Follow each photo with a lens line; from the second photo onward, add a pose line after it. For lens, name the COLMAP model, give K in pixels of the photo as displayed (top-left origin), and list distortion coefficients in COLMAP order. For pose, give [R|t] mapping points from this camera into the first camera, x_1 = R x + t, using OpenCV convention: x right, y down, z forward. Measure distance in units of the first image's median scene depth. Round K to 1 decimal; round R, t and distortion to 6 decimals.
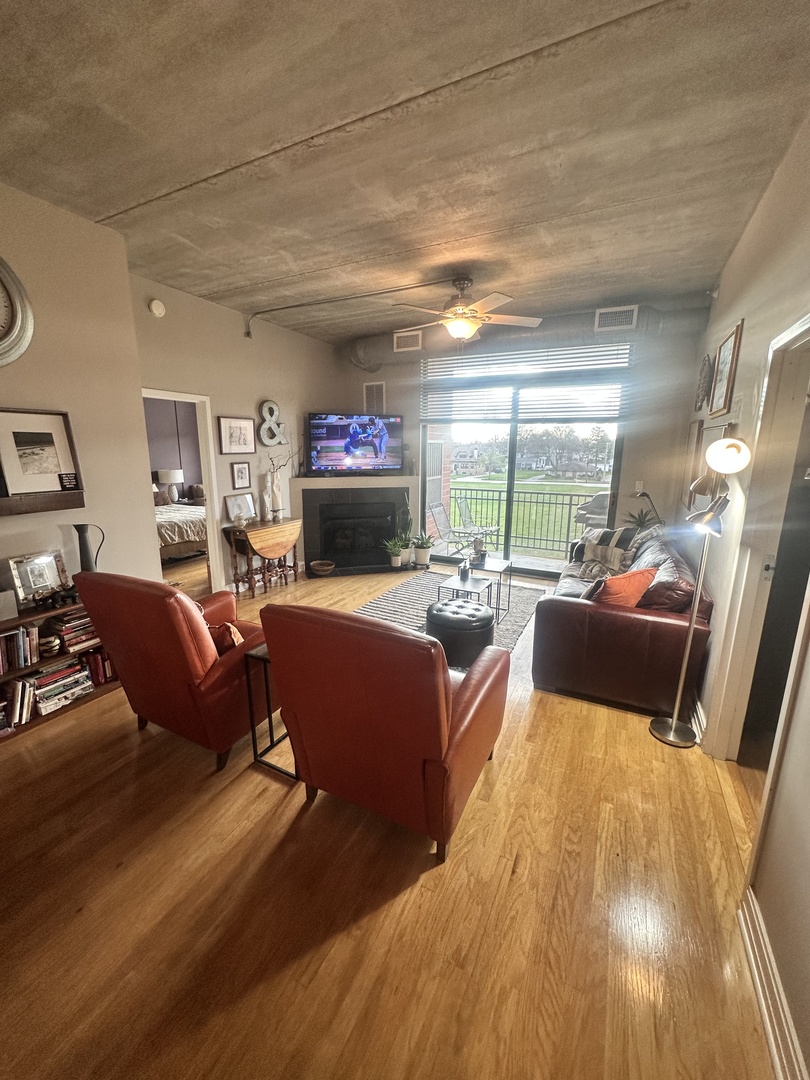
lens RADIAL K [[431.7, 0, 404.2], [0, 431.7, 541.6], [0, 0, 1]] dist [-0.006421, 0.001197]
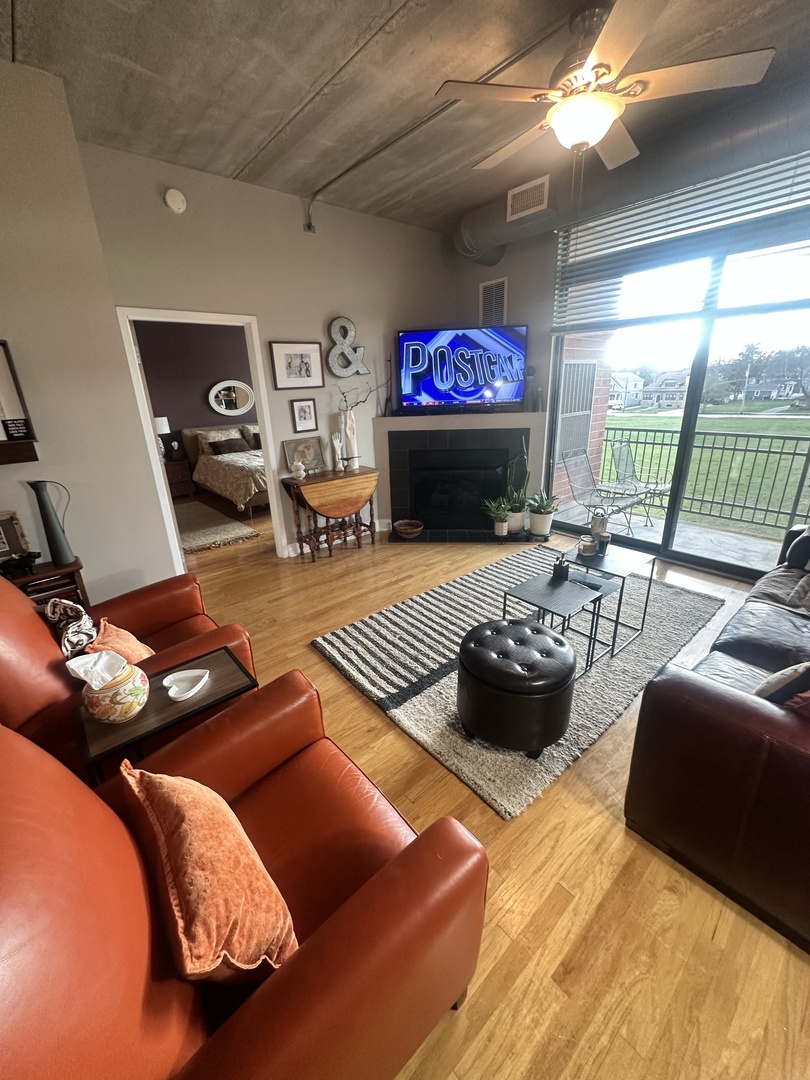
lens RADIAL K [[431.7, 0, 404.1], [0, 431.7, 541.1], [0, 0, 1]] dist [-0.006421, 0.001197]
pose [[0.921643, 0.095224, -0.376173, 0.130448], [-0.041721, 0.988120, 0.147914, -0.043796], [0.385789, -0.120629, 0.914667, 0.275340]]
